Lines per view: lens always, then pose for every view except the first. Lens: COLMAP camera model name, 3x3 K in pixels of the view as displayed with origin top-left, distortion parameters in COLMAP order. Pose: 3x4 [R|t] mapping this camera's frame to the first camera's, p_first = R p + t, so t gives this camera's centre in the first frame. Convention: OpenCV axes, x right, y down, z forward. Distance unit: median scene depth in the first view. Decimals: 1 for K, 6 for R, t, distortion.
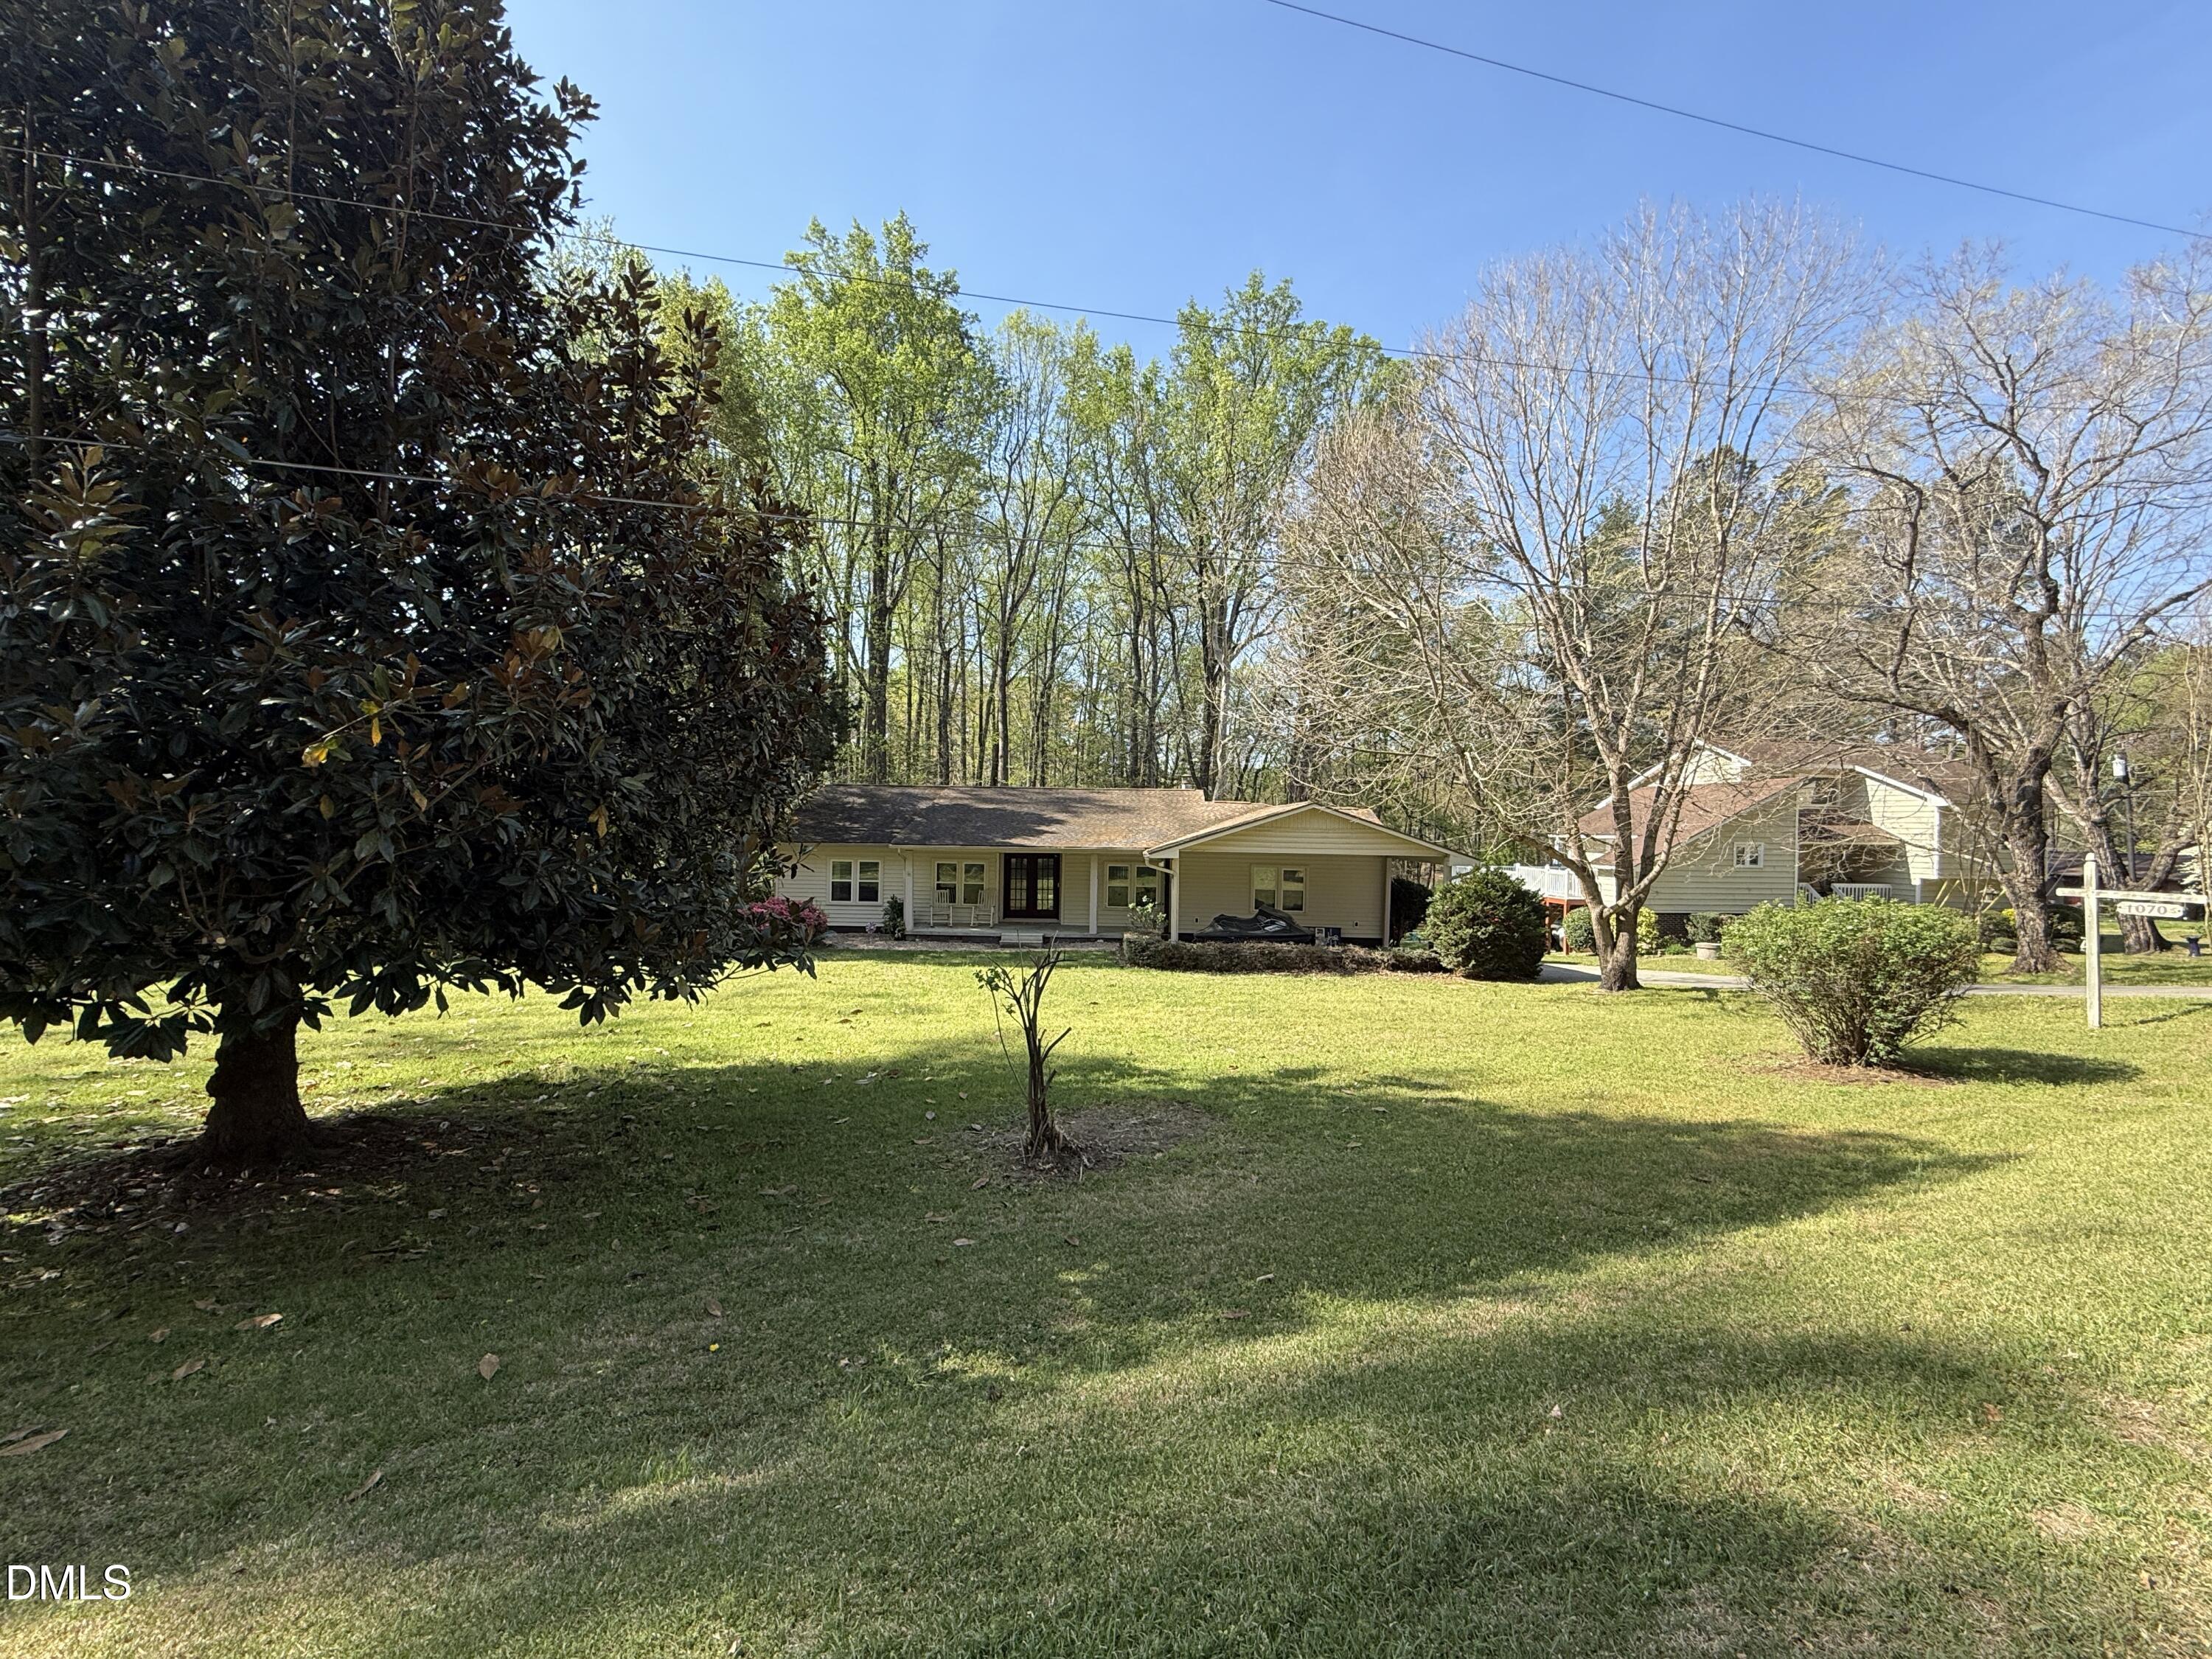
lens RADIAL K [[920.0, 0, 1106.0], [0, 920.0, 829.5], [0, 0, 1]] dist [0.002705, 0.000343]
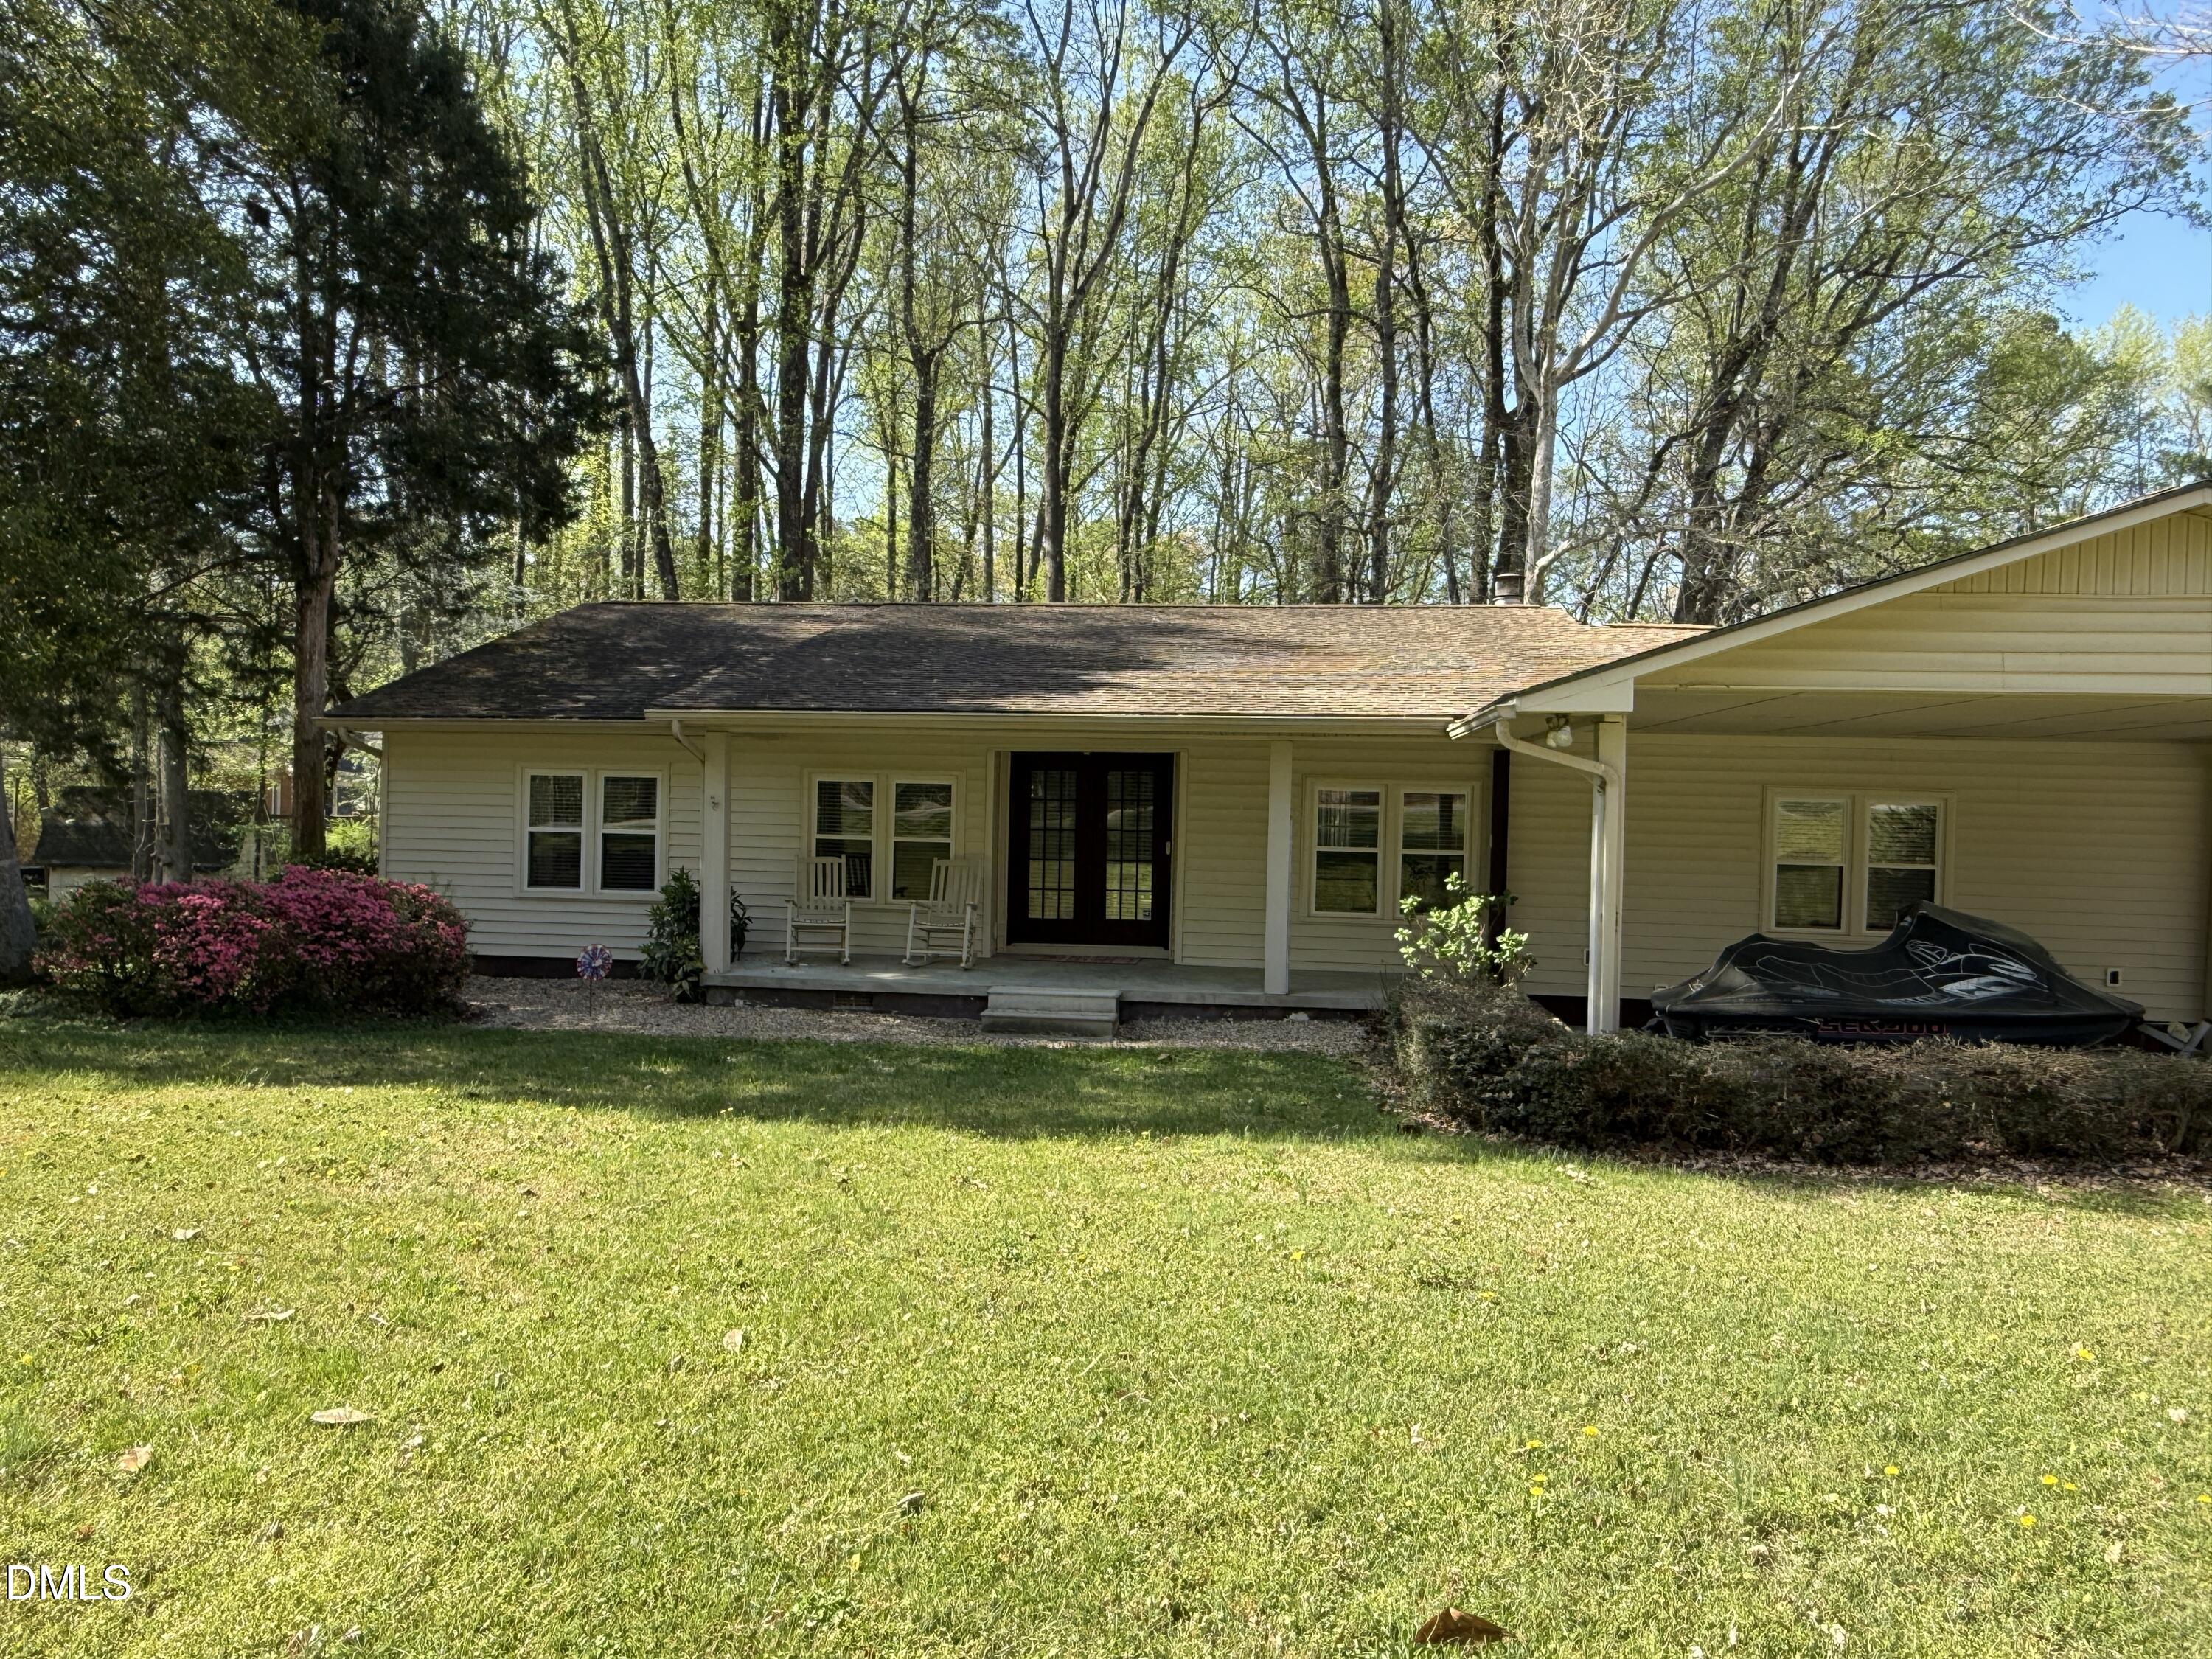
lens RADIAL K [[1483.9, 0, 1106.0], [0, 1483.9, 829.5], [0, 0, 1]] dist [0.002059, 0.000697]
pose [[0.995946, 0.007458, -0.089645, -0.025950], [-0.006810, 0.999948, 0.007534, 0.051460], [0.089697, -0.006893, 0.995945, 0.468844]]
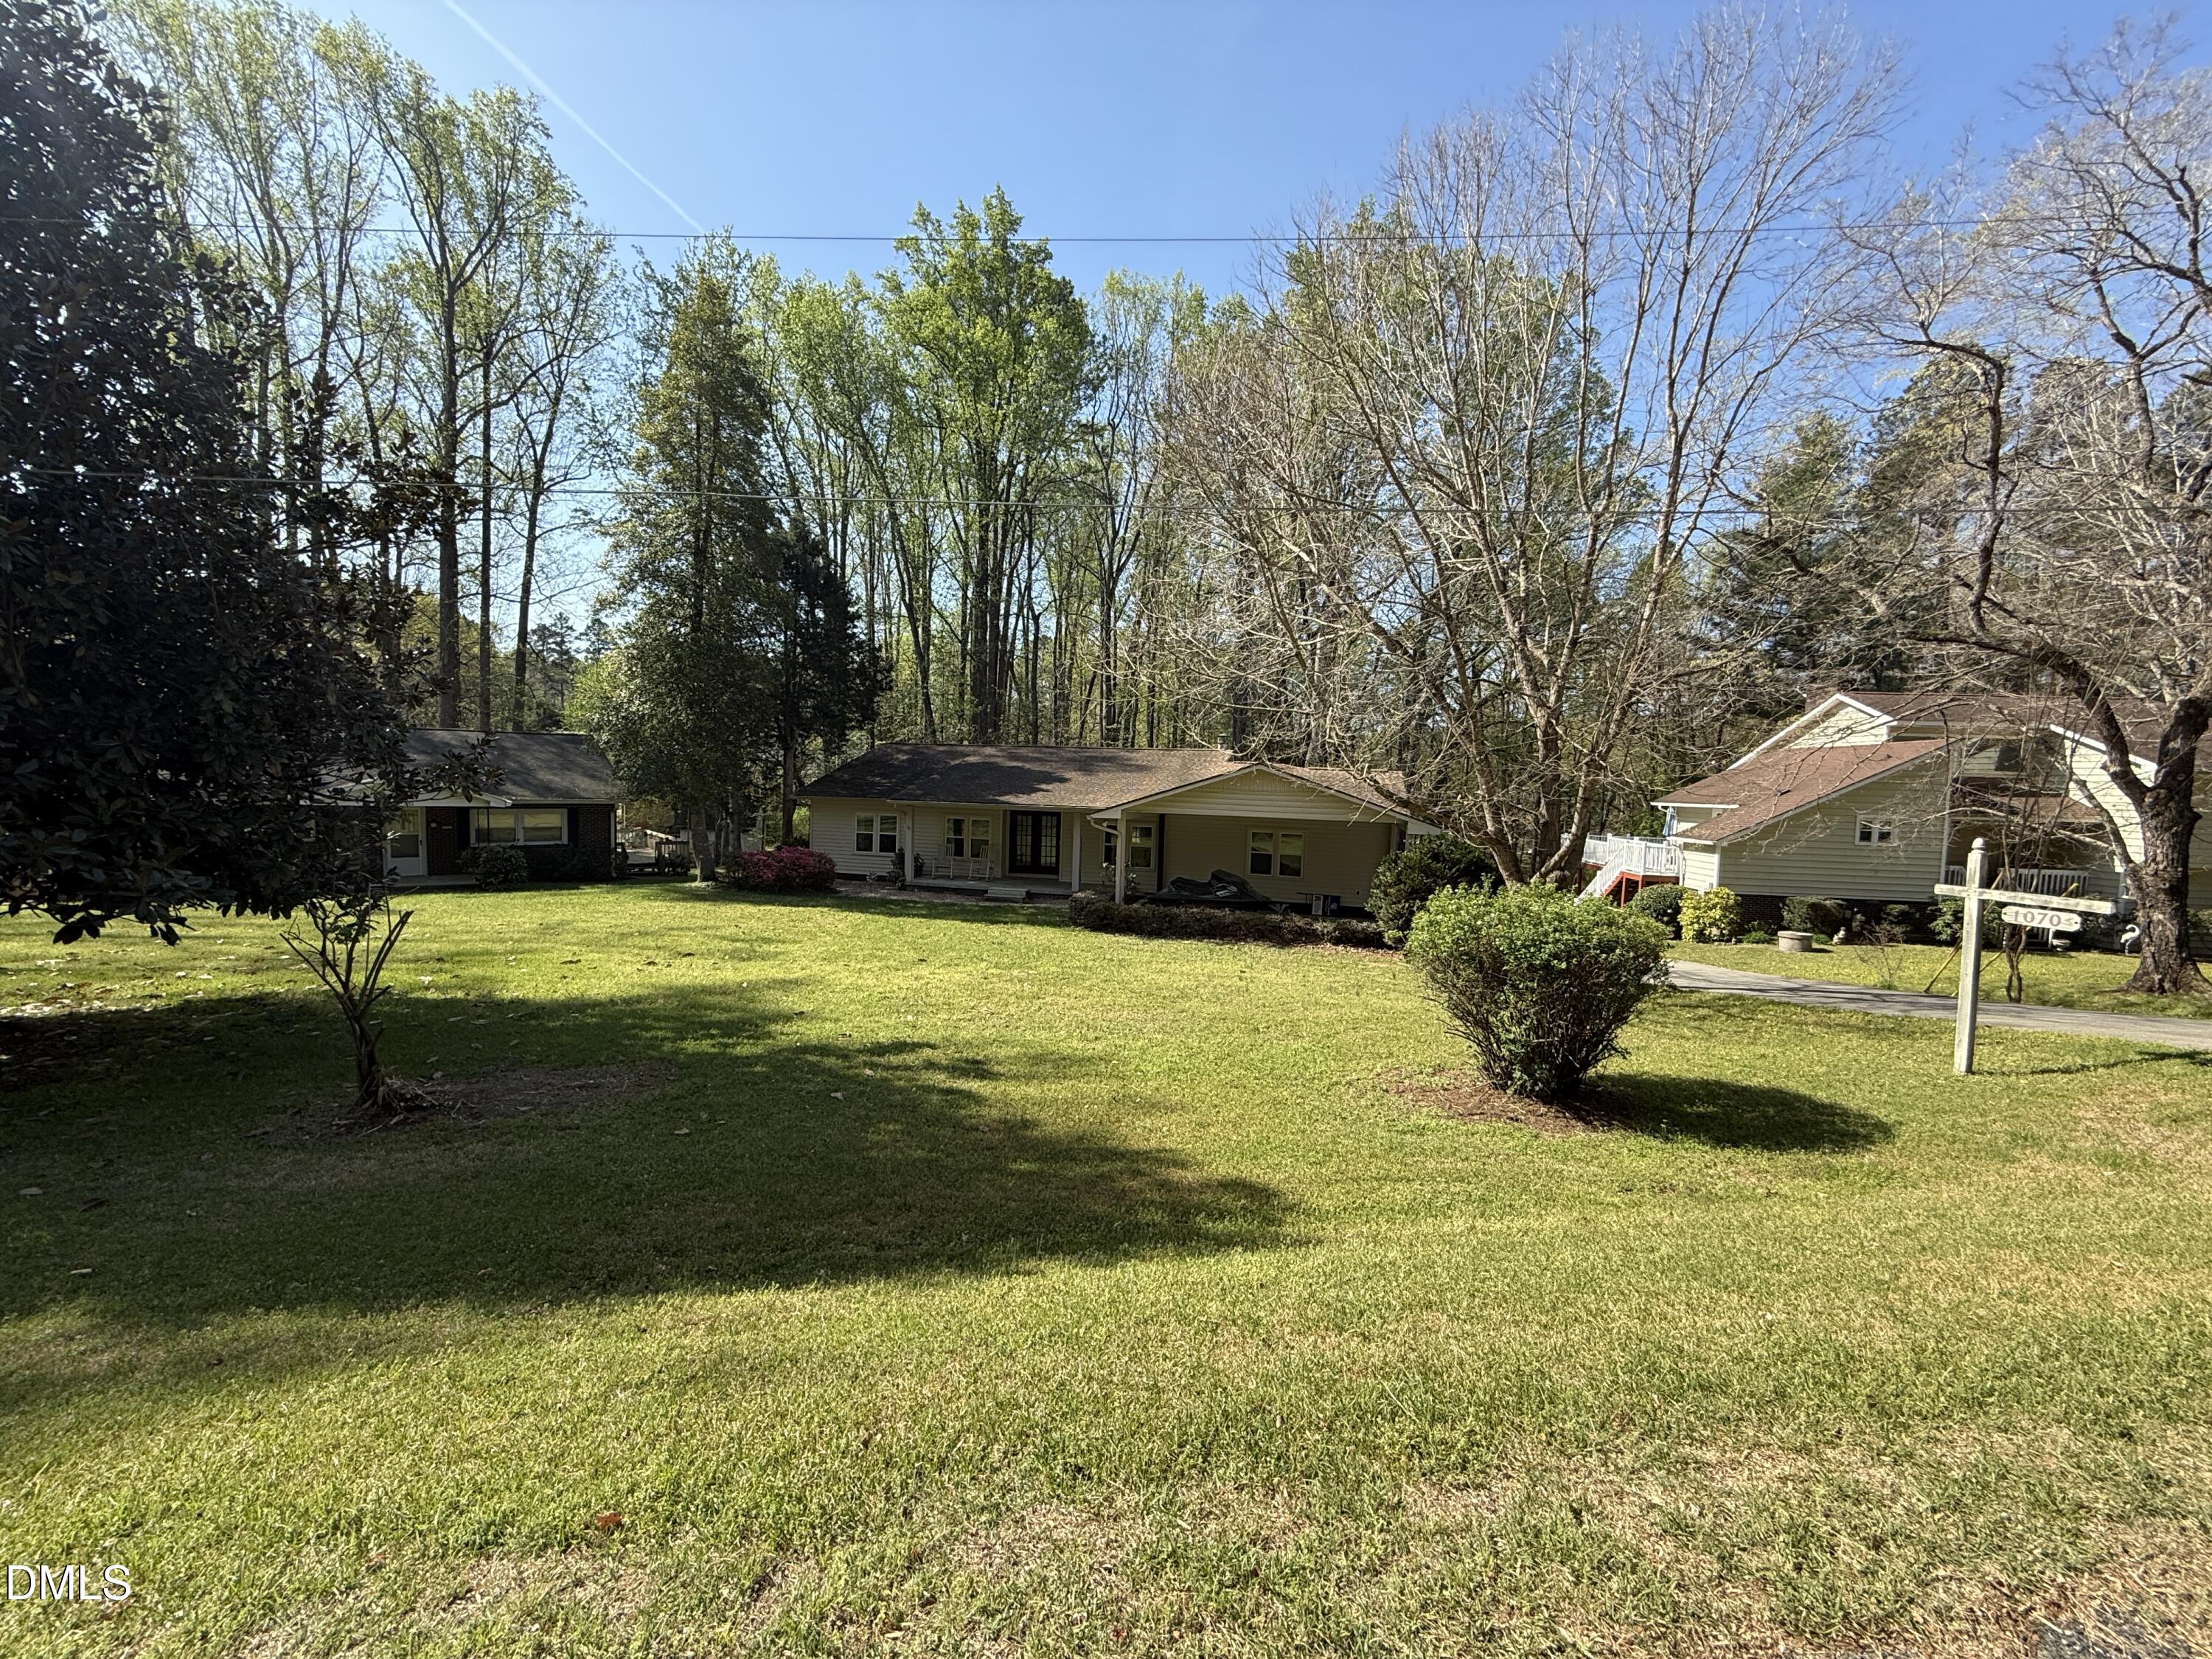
lens RADIAL K [[879.3, 0, 1106.0], [0, 879.3, 829.5], [0, 0, 1]] dist [0.000514, 0.000350]
pose [[0.973824, 0.026058, -0.225807, 0.228028], [-0.015518, 0.998711, 0.048324, -0.001837], [0.226775, -0.043555, 0.972973, 0.066850]]
